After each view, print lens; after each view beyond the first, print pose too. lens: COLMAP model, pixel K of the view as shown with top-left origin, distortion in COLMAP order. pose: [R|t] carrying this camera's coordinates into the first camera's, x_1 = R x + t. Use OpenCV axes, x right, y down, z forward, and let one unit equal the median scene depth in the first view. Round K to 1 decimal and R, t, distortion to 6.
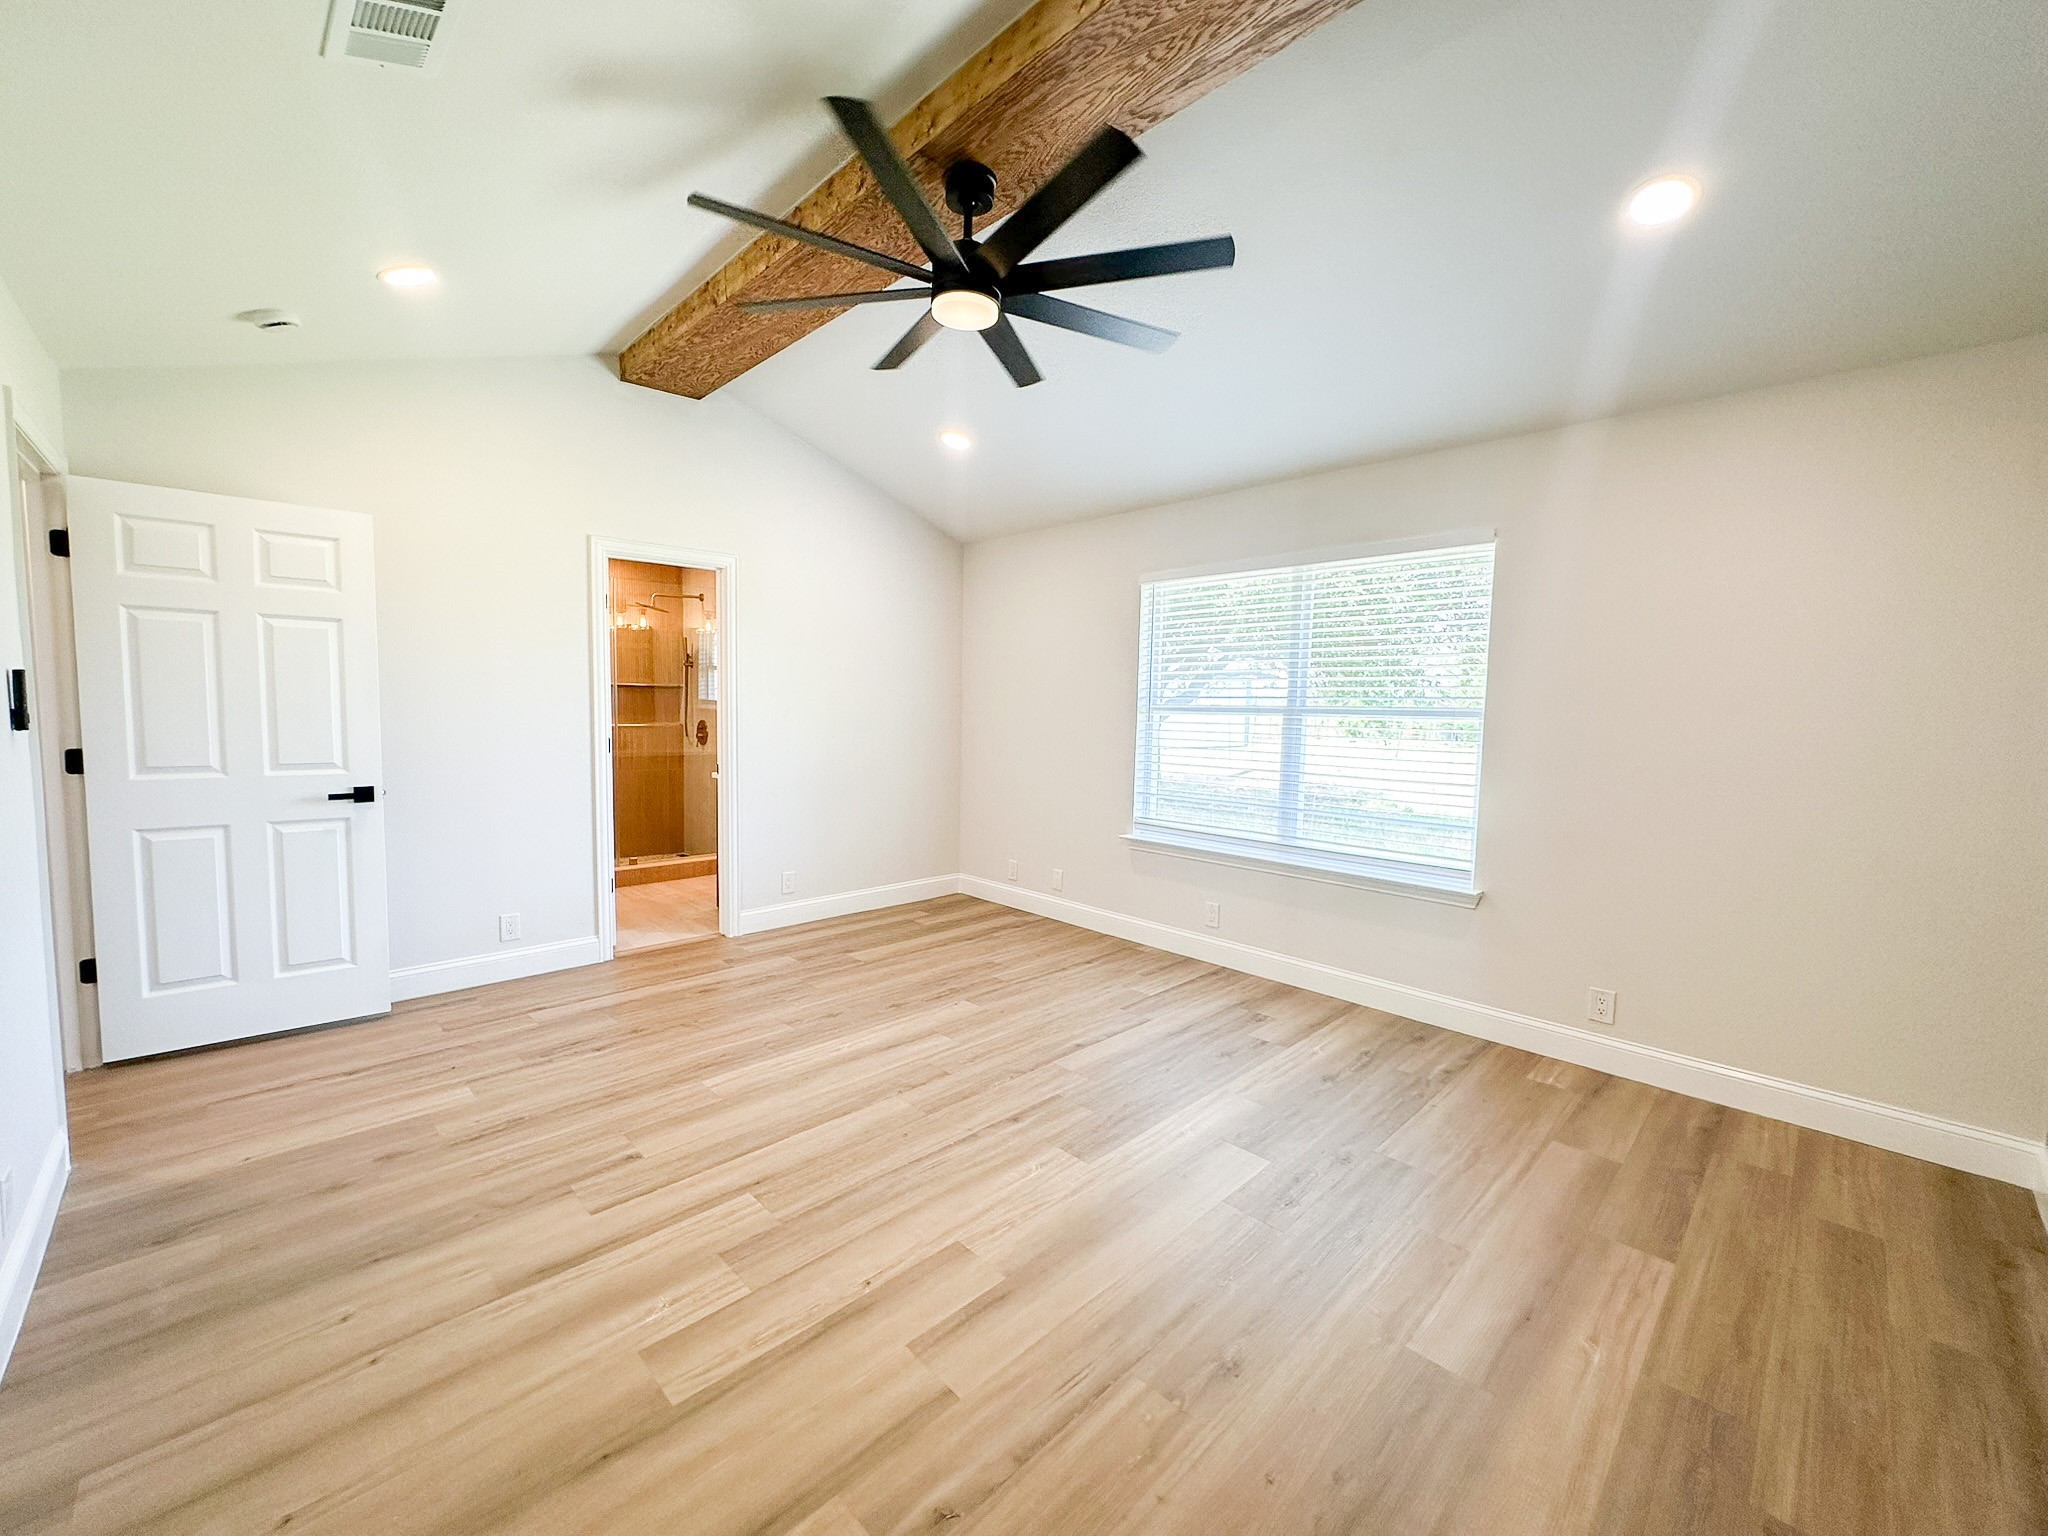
lens RADIAL K [[814.5, 0, 1024.0], [0, 814.5, 768.0], [0, 0, 1]] dist [0.000125, -0.000006]
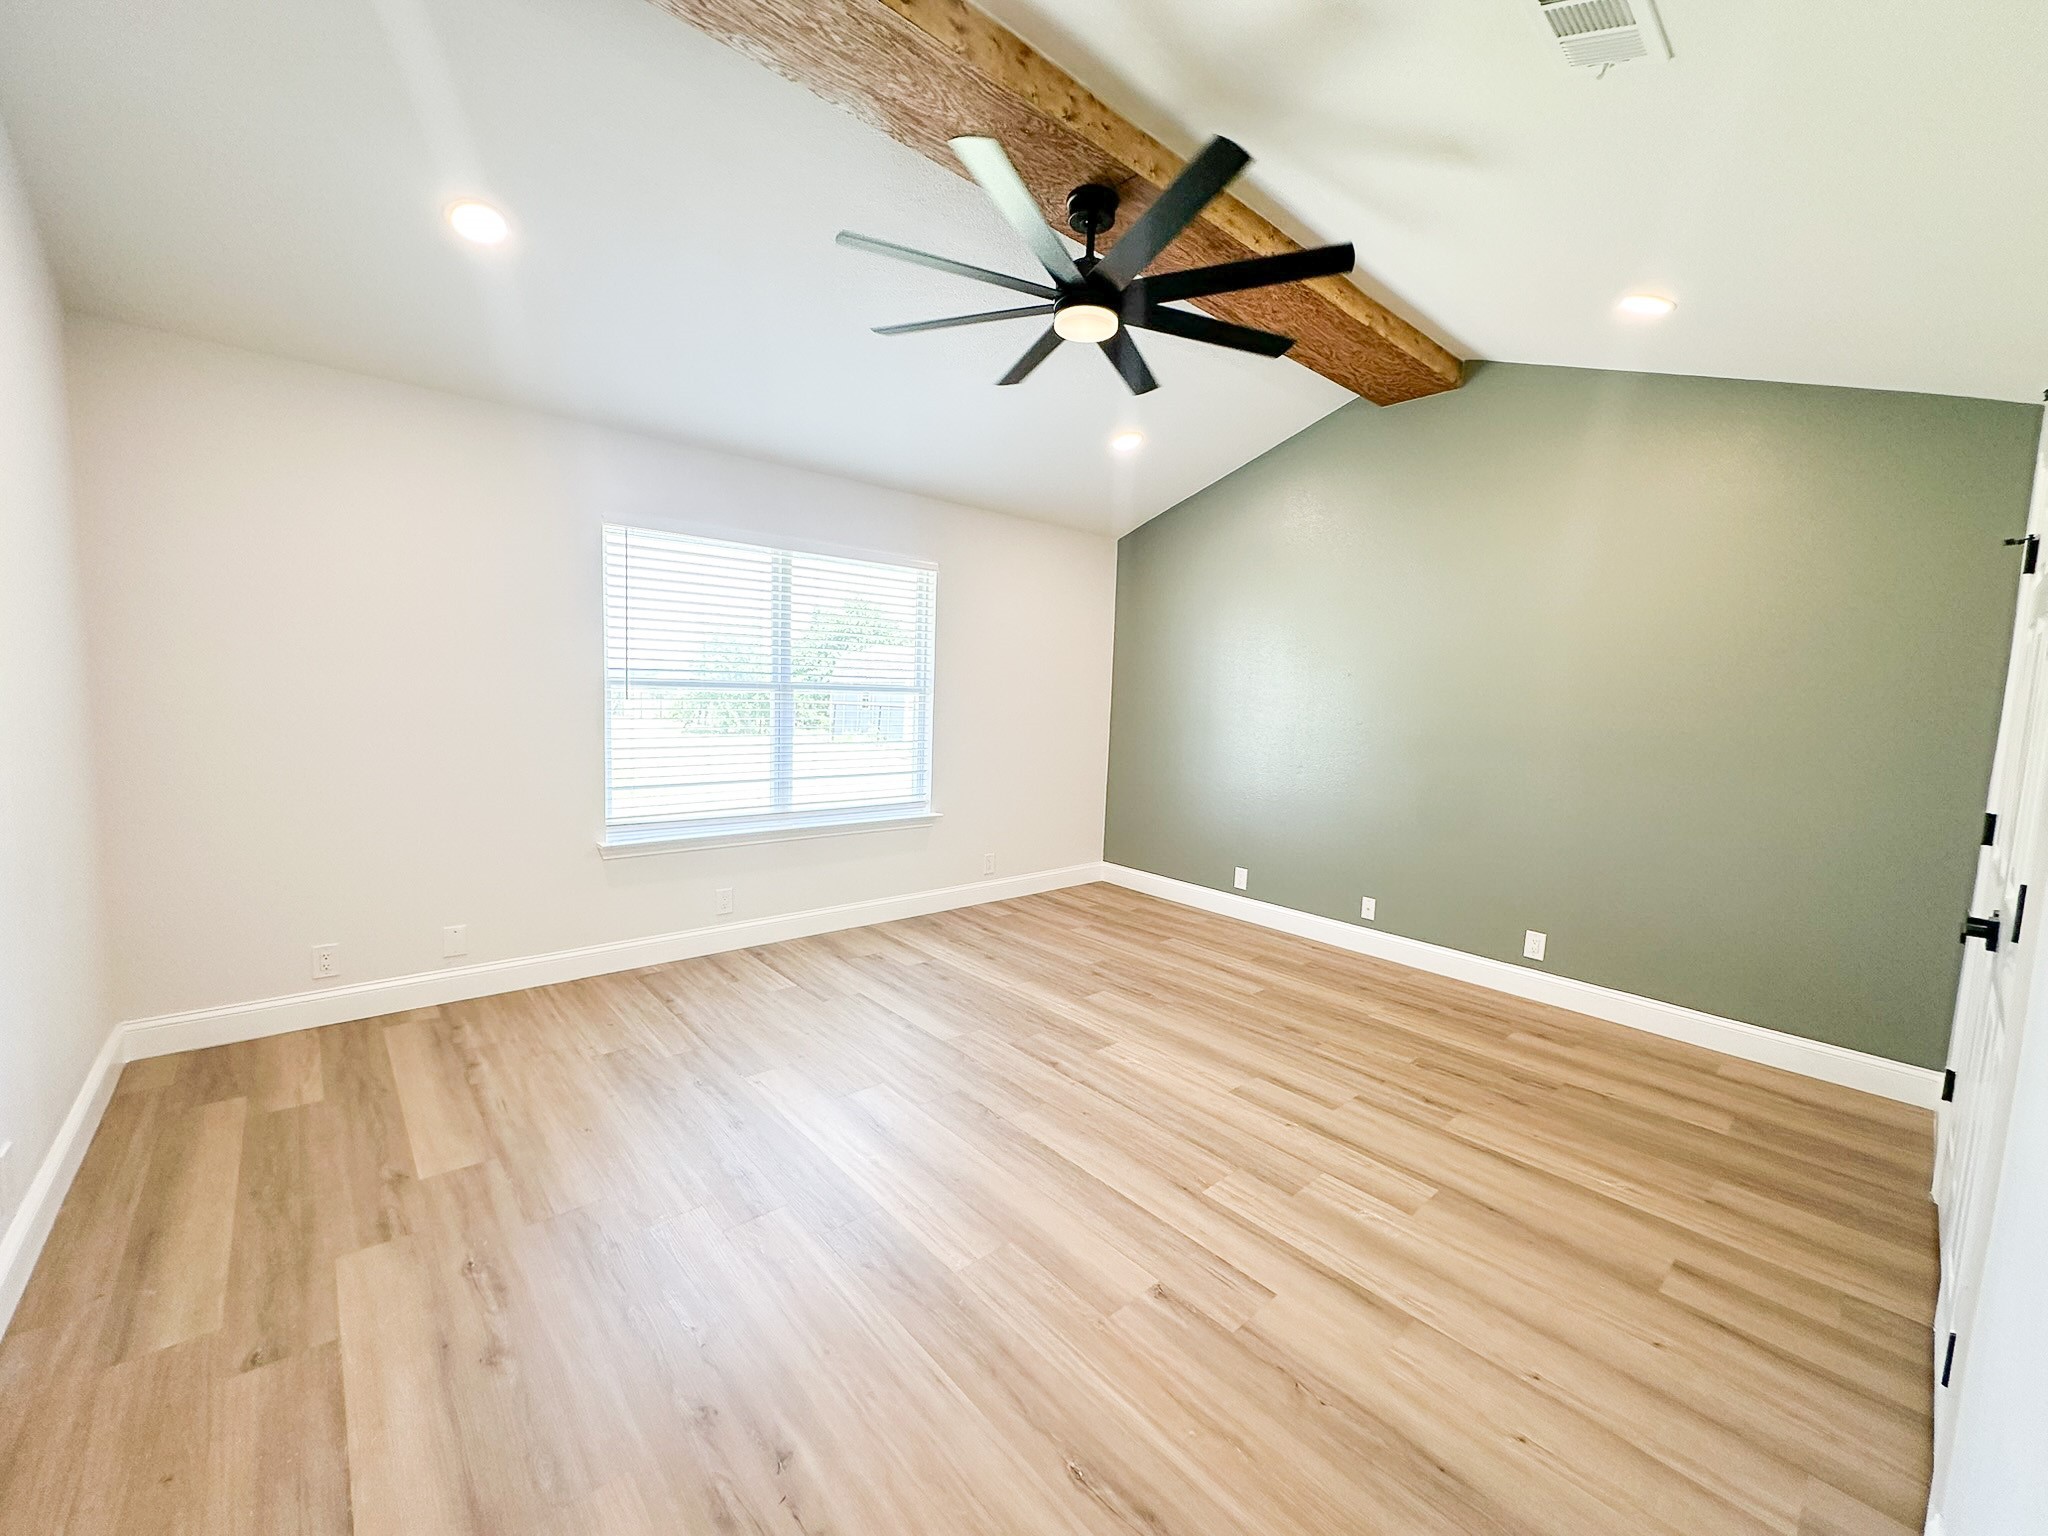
lens RADIAL K [[817.1, 0, 1016.6], [0, 817.1, 767.7], [0, 0, 1]] dist [-0.001646, -0.000095]
pose [[0.056382, -0.113750, 0.991908, -0.878820], [0.042522, 0.992861, 0.111442, -0.085262], [-0.997503, 0.035895, 0.060817, 0.777494]]
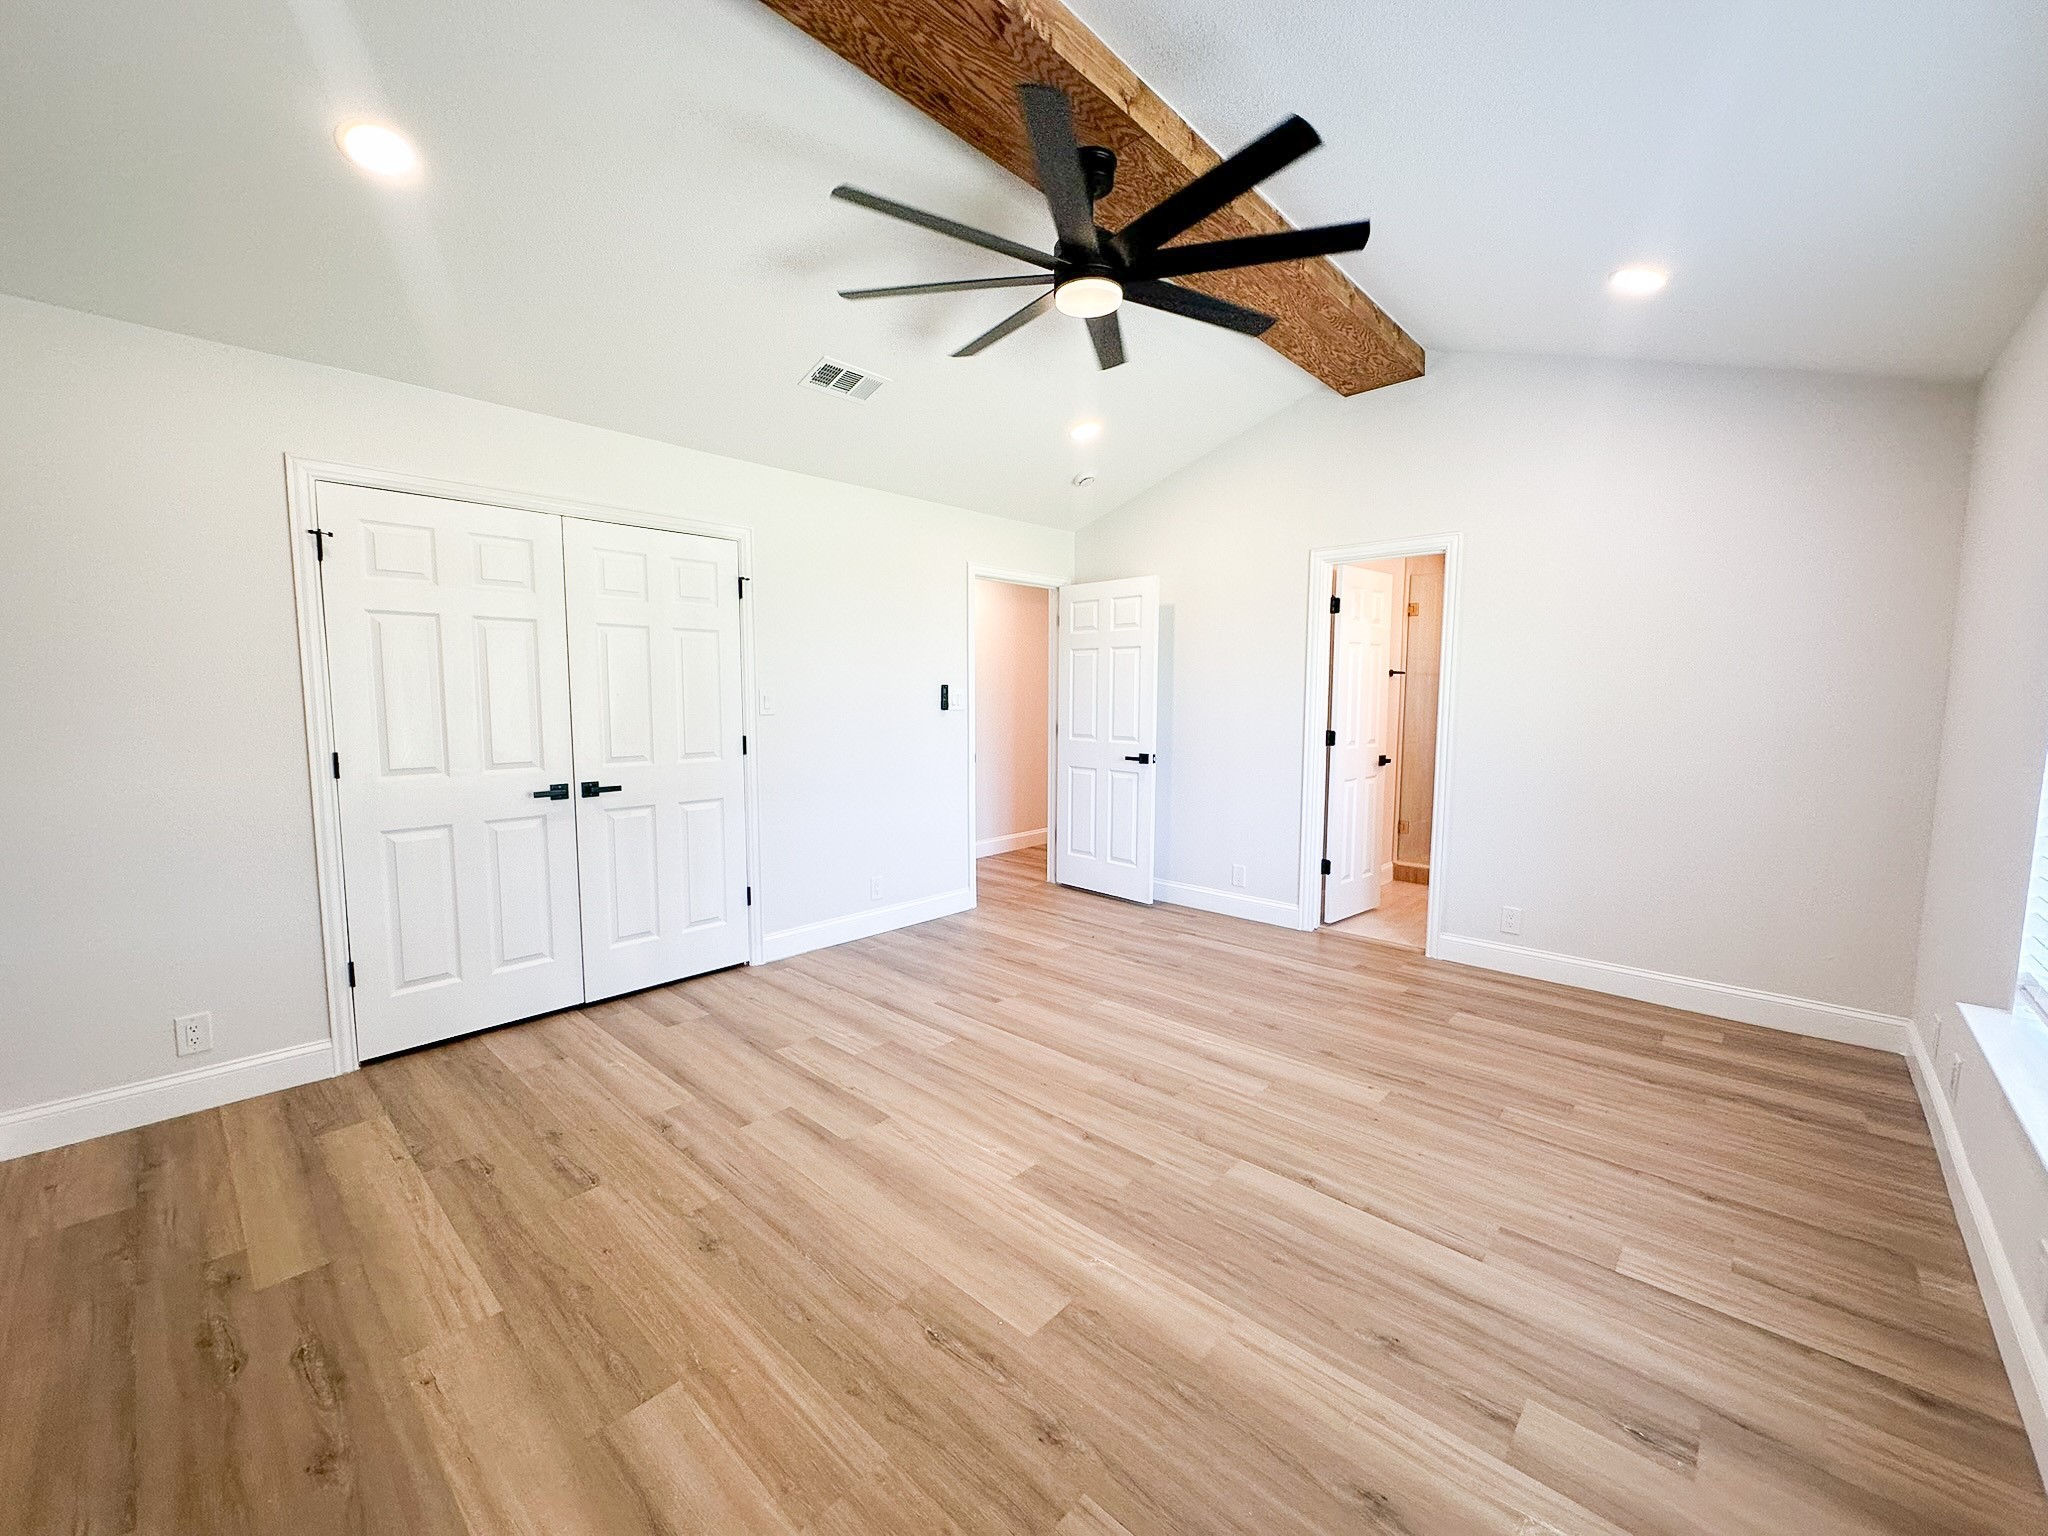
lens RADIAL K [[817.1, 0, 1016.6], [0, 817.1, 767.7], [0, 0, 1]] dist [-0.001646, -0.000095]
pose [[0.045419, 0.074048, -0.996220, 0.712585], [-0.081298, 0.994215, 0.070193, -0.039315], [0.995654, 0.077802, 0.051176, 0.673091]]
